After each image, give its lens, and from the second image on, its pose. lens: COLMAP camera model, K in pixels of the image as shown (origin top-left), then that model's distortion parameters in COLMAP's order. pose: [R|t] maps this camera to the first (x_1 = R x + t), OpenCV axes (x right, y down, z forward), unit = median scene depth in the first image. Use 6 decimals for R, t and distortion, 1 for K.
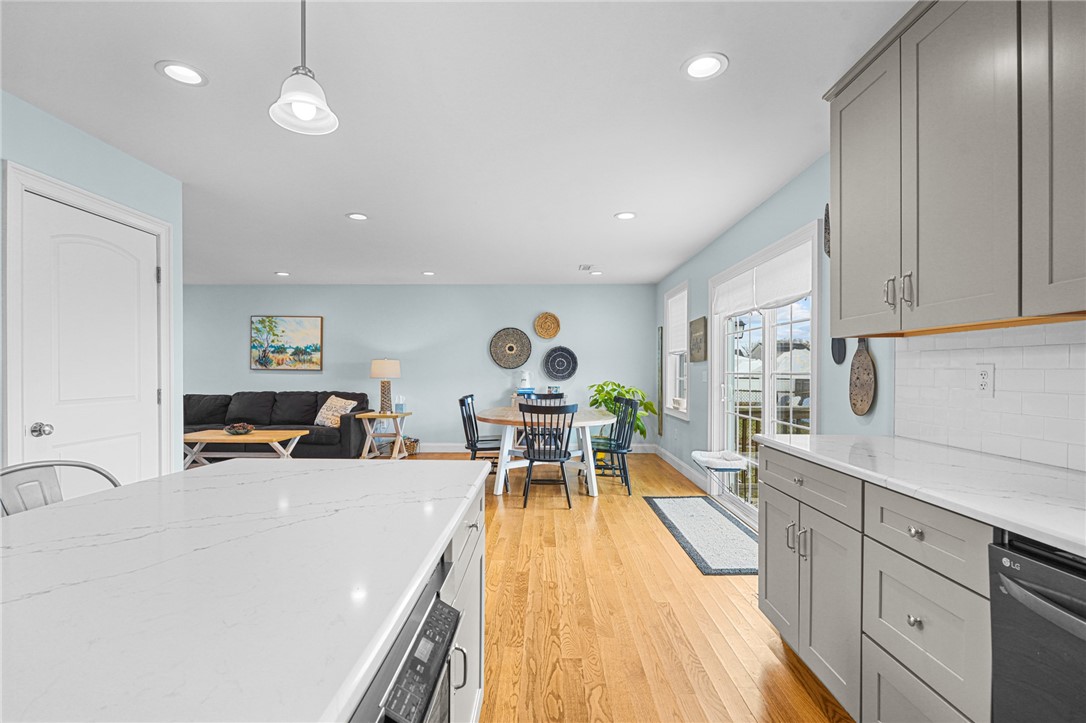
lens RADIAL K [[499.8, 0, 542.1], [0, 499.8, 372.9], [0, 0, 1]] dist [-0.000390, -0.000151]
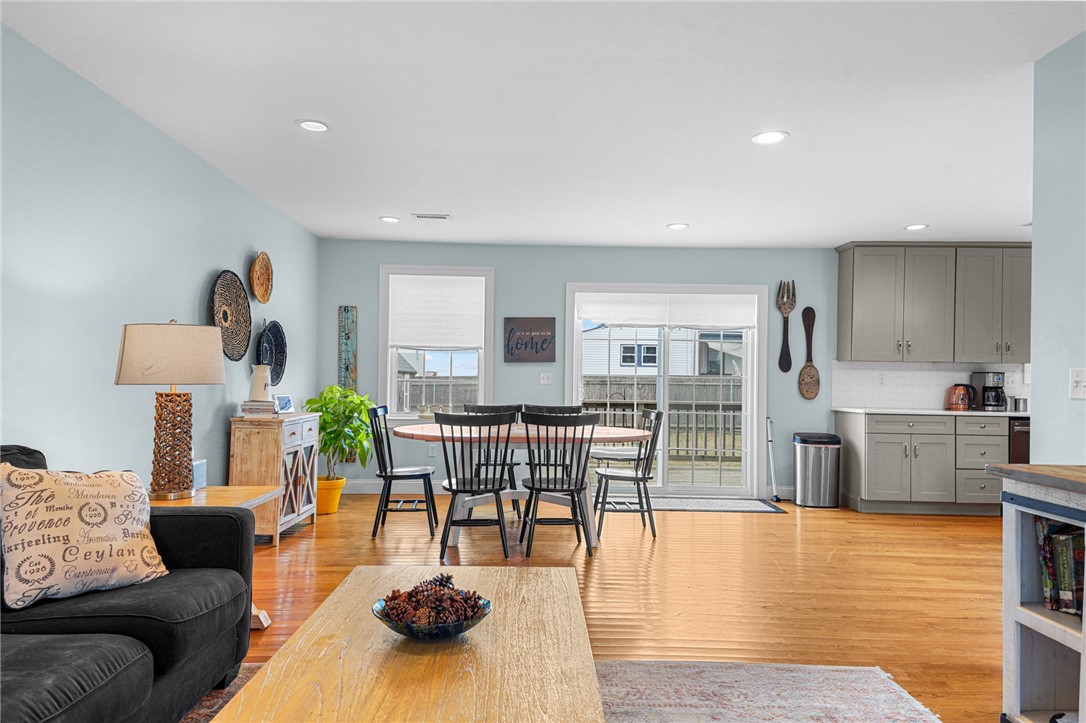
lens RADIAL K [[700.3, 0, 542.0], [0, 700.3, 369.3], [0, 0, 1]] dist [0.133586, -0.113462]
pose [[-0.032196, 0.010627, 0.999425, -0.734701], [-0.010260, 0.999887, -0.010963, 0.003369], [-0.999429, -0.010607, -0.032084, 0.751147]]
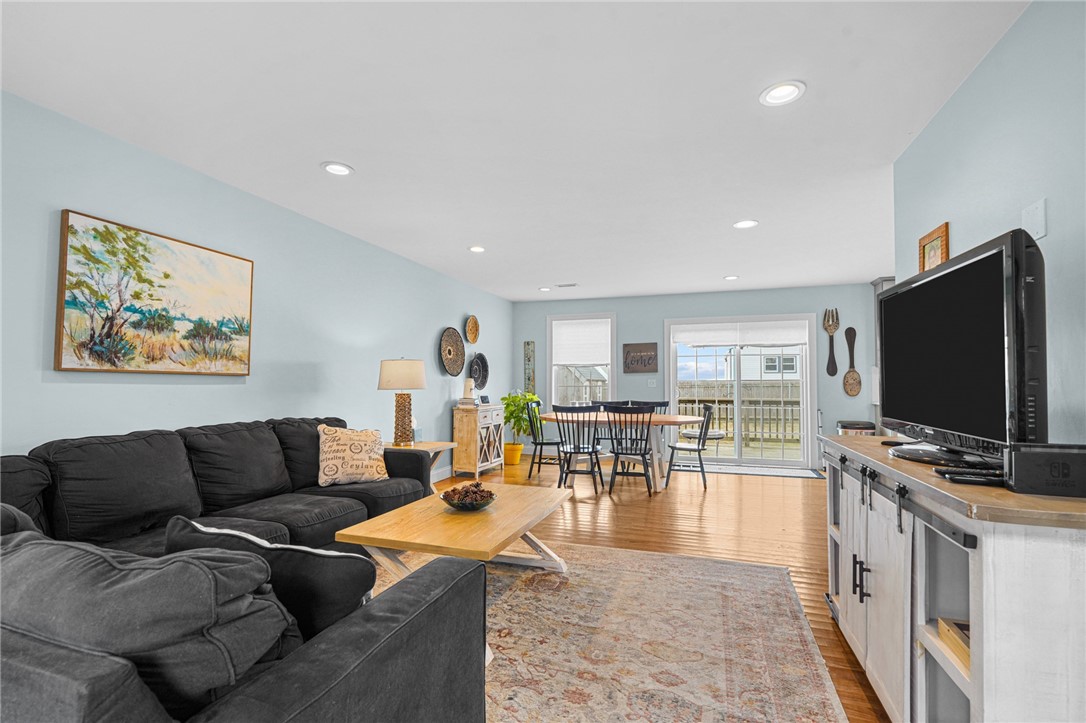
lens RADIAL K [[488.9, 0, 538.4], [0, 488.9, 371.1], [0, 0, 1]] dist [0.000423, 0.000112]
pose [[0.317854, 0.021136, 0.947904, -0.805557], [0.004752, 0.999703, -0.023885, 0.002762], [-0.948128, 0.012096, 0.317660, 0.614828]]
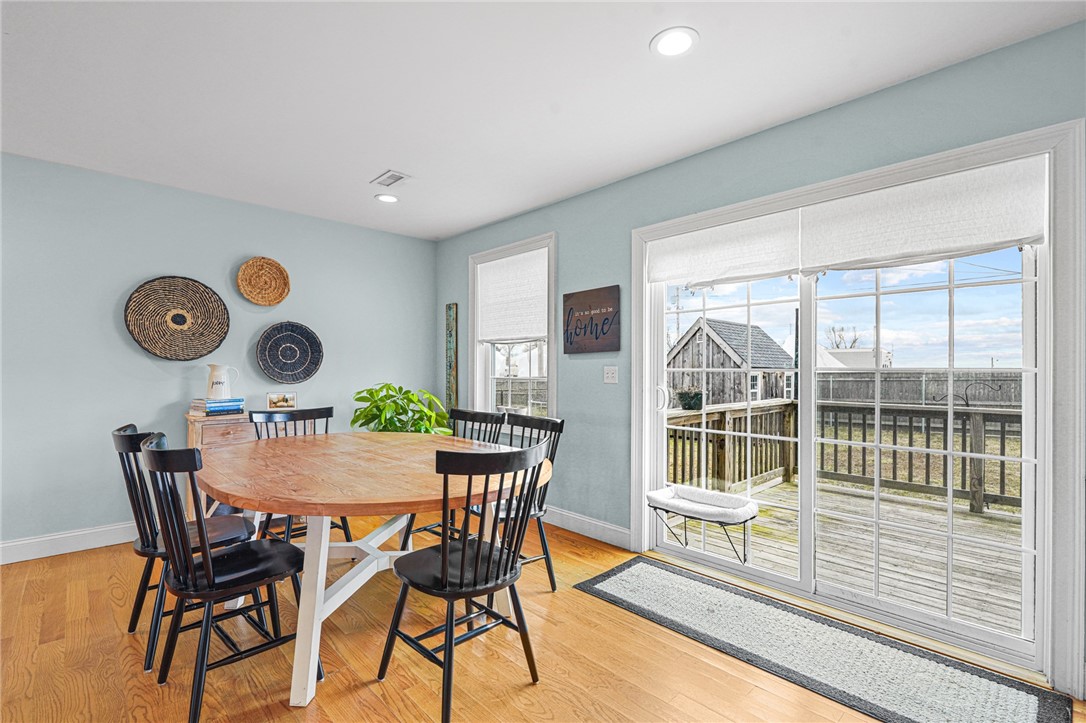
lens RADIAL K [[488.9, 0, 538.4], [0, 488.9, 371.1], [0, 0, 1]] dist [0.000423, 0.000112]
pose [[0.720154, 0.001186, 0.693813, -0.144188], [-0.000232, 0.999999, -0.001468, 0.002326], [-0.693814, 0.000896, 0.720153, 0.423946]]
